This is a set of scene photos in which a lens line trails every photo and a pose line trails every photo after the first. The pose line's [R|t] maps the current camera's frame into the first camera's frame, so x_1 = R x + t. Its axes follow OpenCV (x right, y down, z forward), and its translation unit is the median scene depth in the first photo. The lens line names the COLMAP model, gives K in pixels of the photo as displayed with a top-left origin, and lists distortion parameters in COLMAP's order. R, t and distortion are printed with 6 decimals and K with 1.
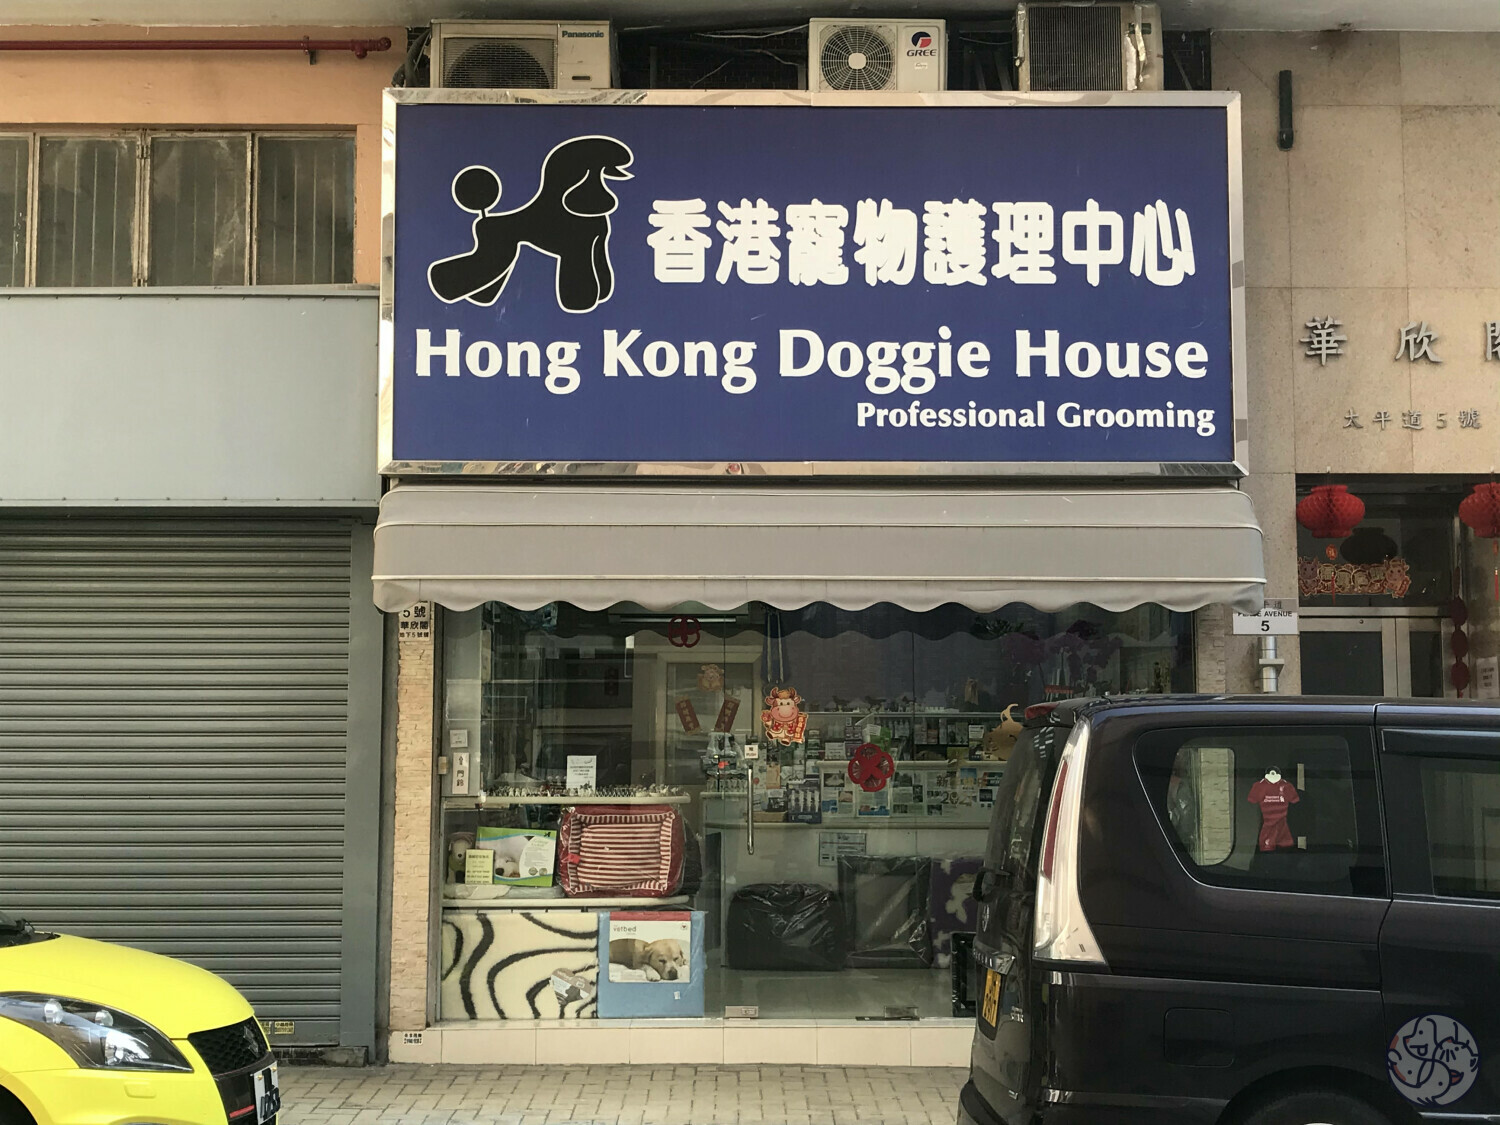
lens RADIAL K [[1886.1, 0, 750.0], [0, 1886.1, 562.5], [0, 0, 1]] dist [0.115403, -0.017970]
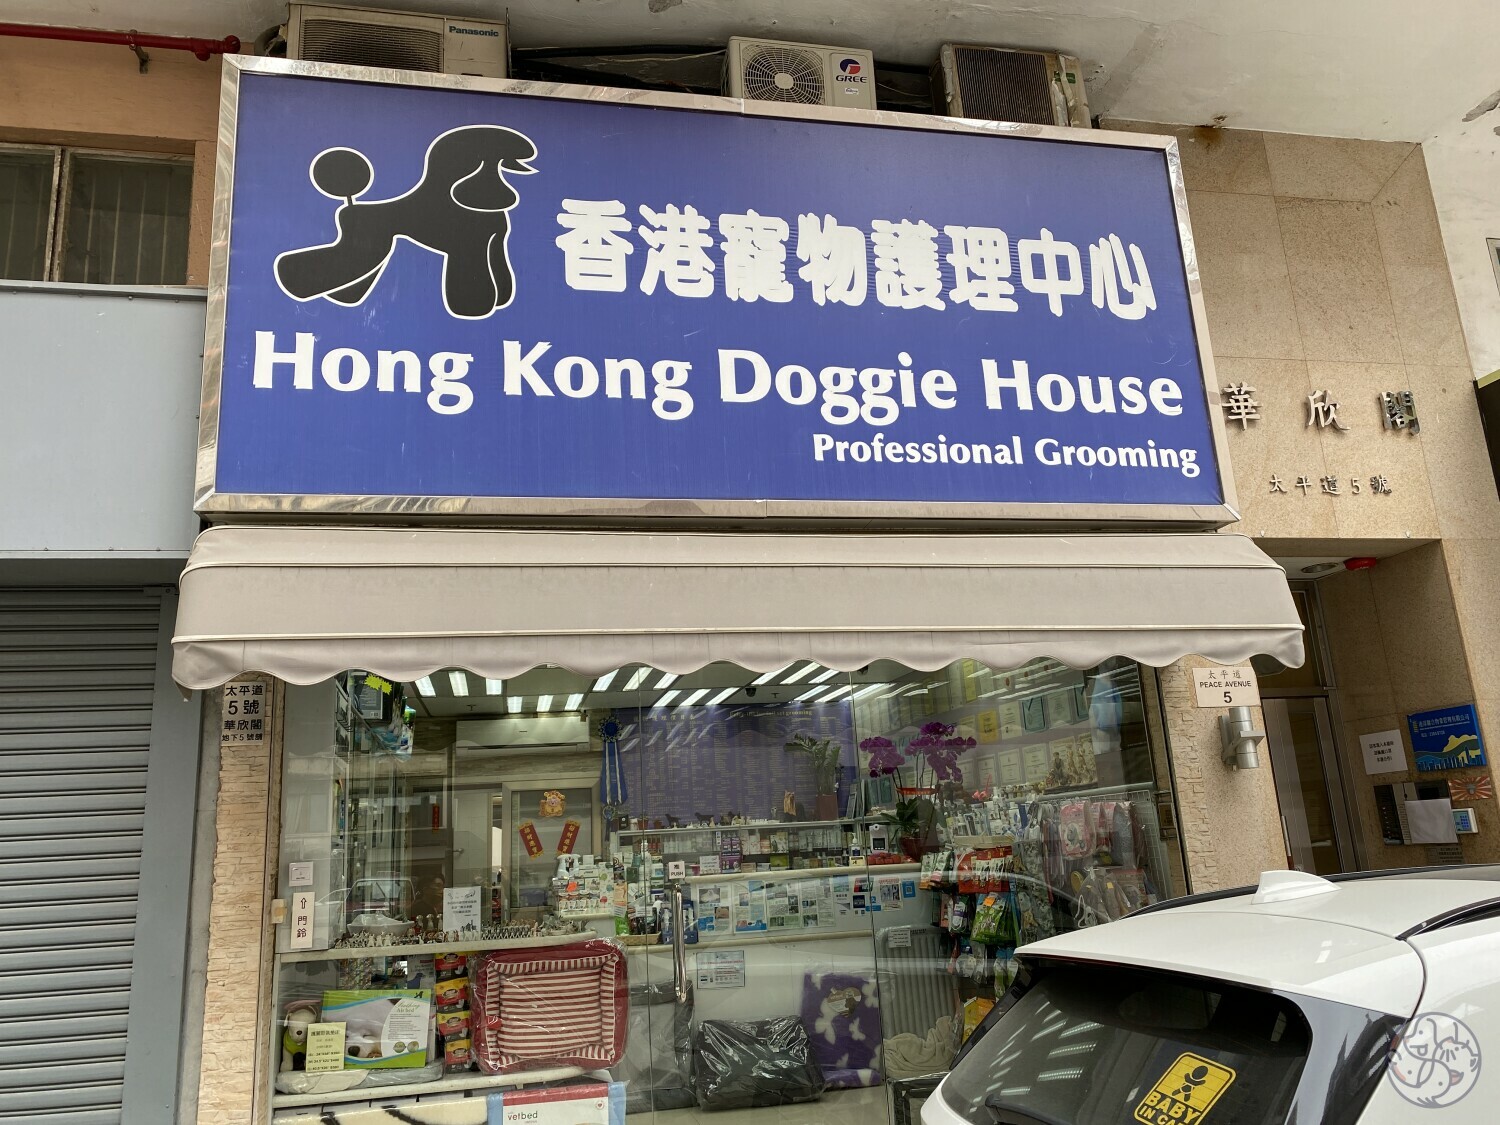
lens RADIAL K [[1130.6, 0, 737.7], [0, 1130.6, 568.0], [0, 0, 1]] dist [0.058714, -0.084896]
pose [[0.979447, -0.002925, 0.201681, -0.077142], [0.034513, 0.987579, -0.153289, 0.050033], [-0.198727, 0.157099, 0.967382, 0.524310]]
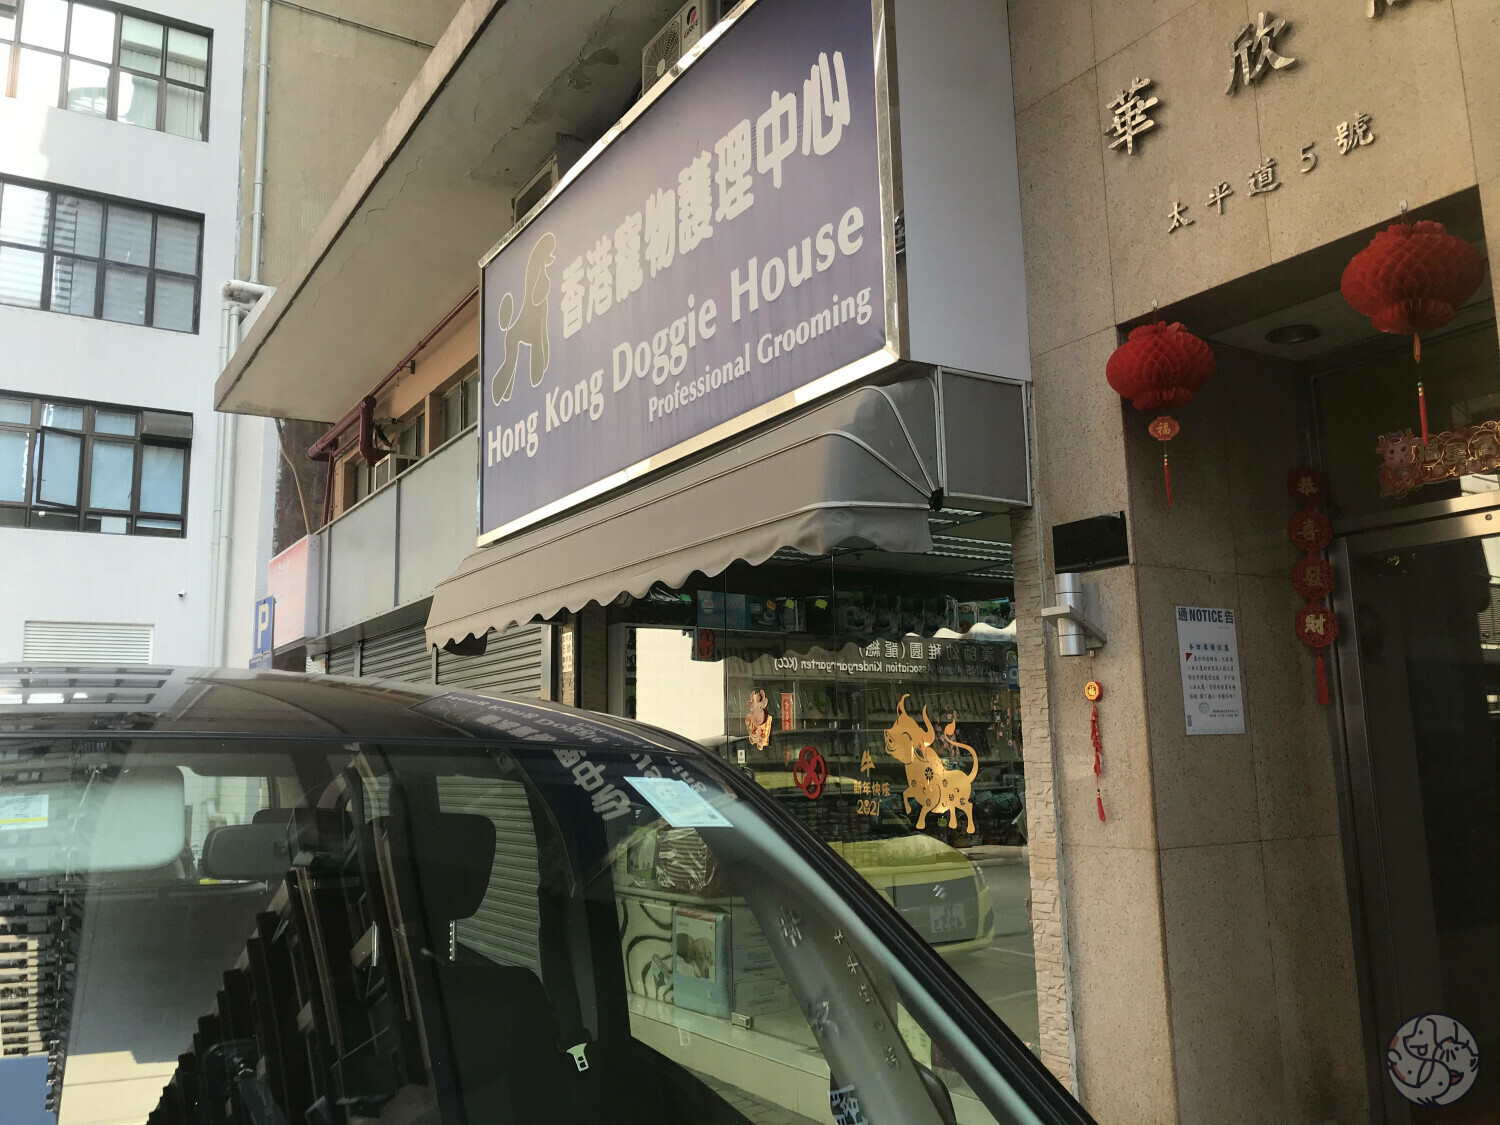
lens RADIAL K [[1217.7, 0, 747.2], [0, 1217.7, 554.5], [0, 0, 1]] dist [0.113263, -0.290638]
pose [[0.531736, -0.151475, -0.833254, 0.595775], [0.106098, 0.988038, -0.111907, 0.071040], [0.840238, -0.028901, 0.541447, 0.691488]]
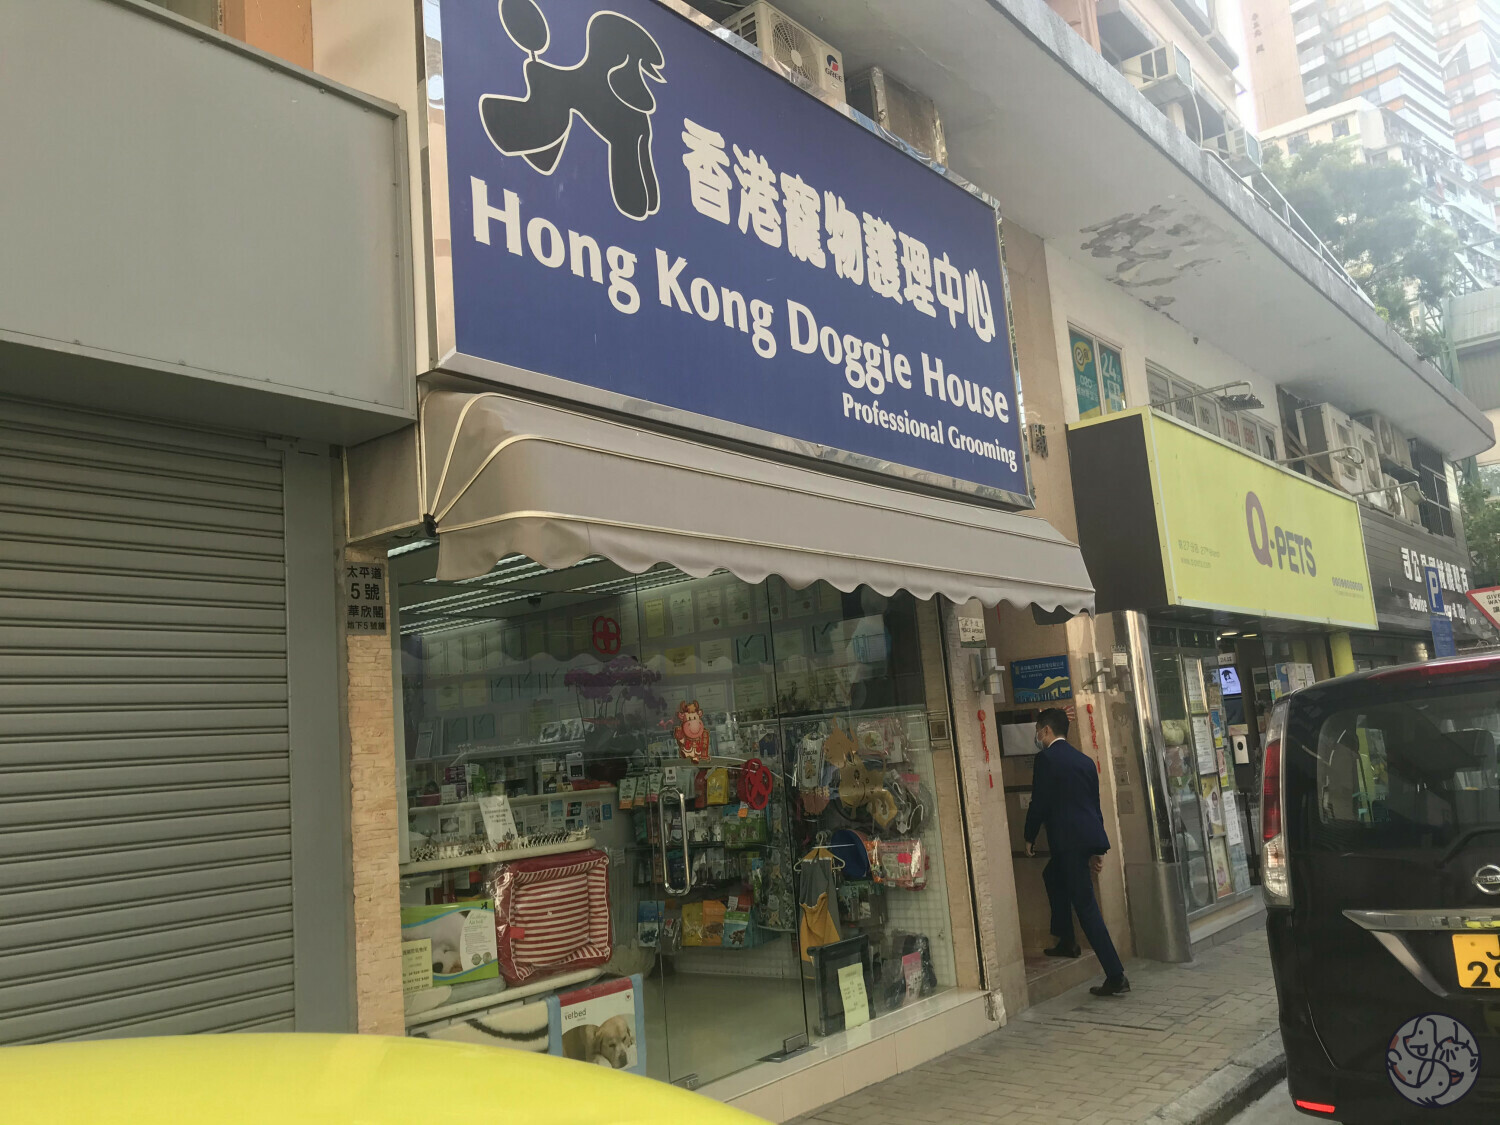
lens RADIAL K [[1242.4, 0, 750.0], [0, 1242.4, 562.5], [0, 0, 1]] dist [0.088921, -0.314003]
pose [[0.627529, 0.071177, 0.775333, -0.453496], [0.008416, 0.995134, -0.098167, 0.062960], [-0.778547, 0.068128, 0.623877, 0.642453]]
